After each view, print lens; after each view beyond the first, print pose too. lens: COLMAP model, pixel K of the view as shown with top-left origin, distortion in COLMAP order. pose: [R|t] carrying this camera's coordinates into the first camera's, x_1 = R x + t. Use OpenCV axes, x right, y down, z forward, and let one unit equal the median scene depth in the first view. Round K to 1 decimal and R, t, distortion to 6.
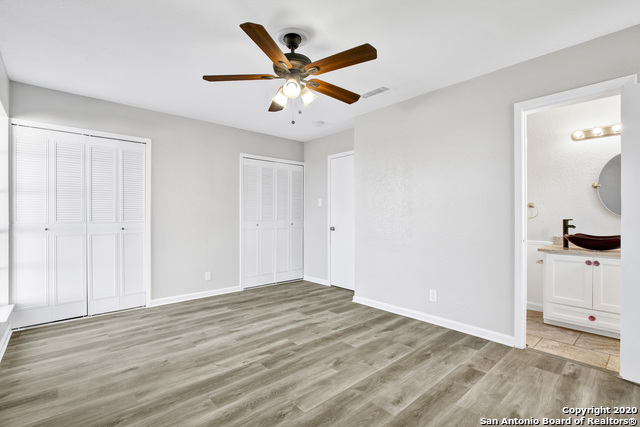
lens RADIAL K [[295.1, 0, 320.0], [0, 295.1, 213.5], [0, 0, 1]] dist [-0.000146, 0.000020]
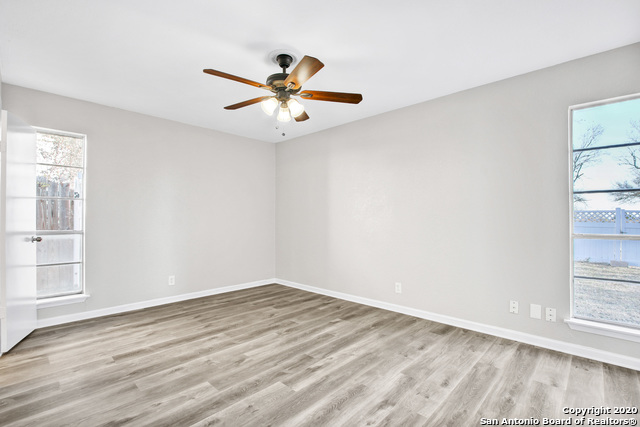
lens RADIAL K [[295.1, 0, 320.0], [0, 295.1, 213.5], [0, 0, 1]] dist [-0.000146, 0.000020]
pose [[-0.996891, -0.000919, -0.078792, -0.135956], [0.001030, 0.999695, -0.024694, 0.019154], [0.078791, -0.024699, -0.996585, 2.060920]]
